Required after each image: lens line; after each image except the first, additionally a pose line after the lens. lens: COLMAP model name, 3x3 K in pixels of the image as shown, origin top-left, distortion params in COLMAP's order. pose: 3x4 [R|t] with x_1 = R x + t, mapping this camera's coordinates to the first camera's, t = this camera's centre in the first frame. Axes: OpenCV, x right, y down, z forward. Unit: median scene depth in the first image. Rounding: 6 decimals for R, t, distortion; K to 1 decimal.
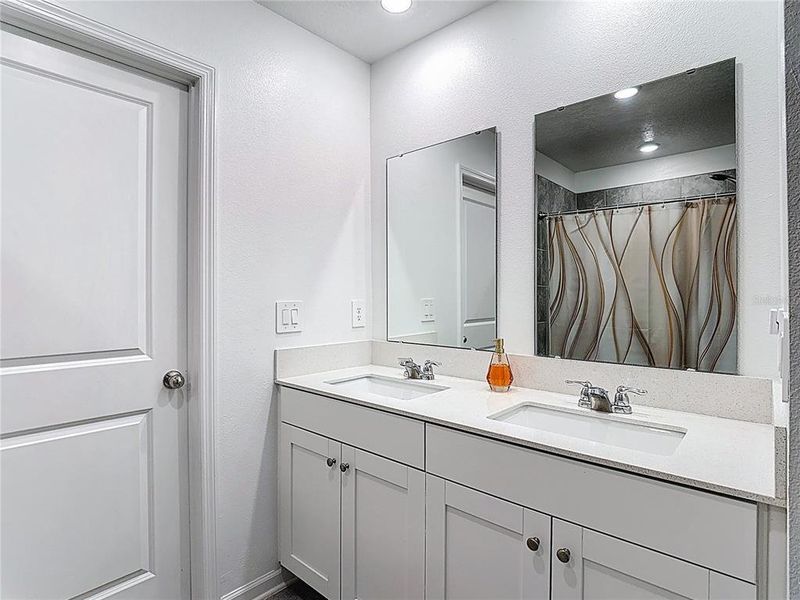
lens RADIAL K [[427.9, 0, 402.0], [0, 427.9, 296.6], [0, 0, 1]] dist [-0.003824, -0.002567]
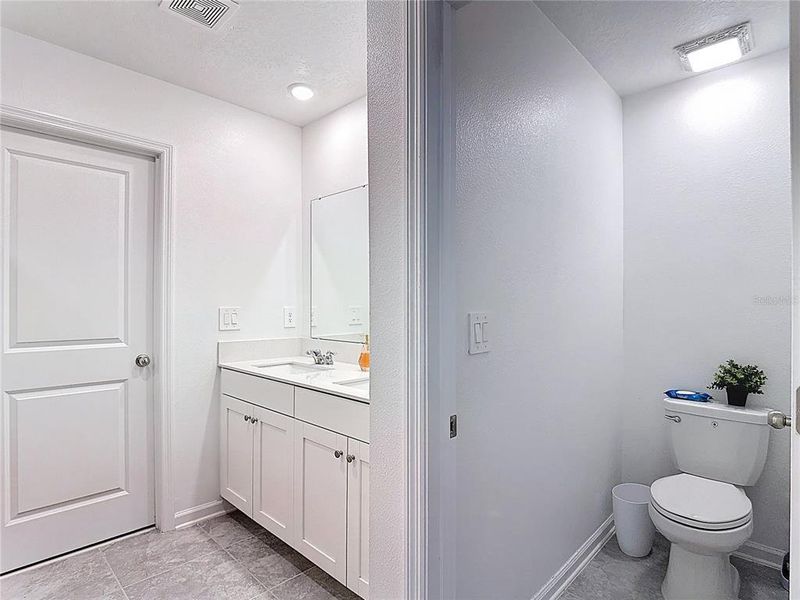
lens RADIAL K [[427.9, 0, 399.2], [0, 427.9, 306.1], [0, 0, 1]] dist [-0.003824, -0.002567]
pose [[0.999000, 0.004499, -0.044479, 0.360983], [-0.004585, 0.999988, -0.001841, 0.007223], [0.044470, 0.002043, 0.999009, -0.374874]]
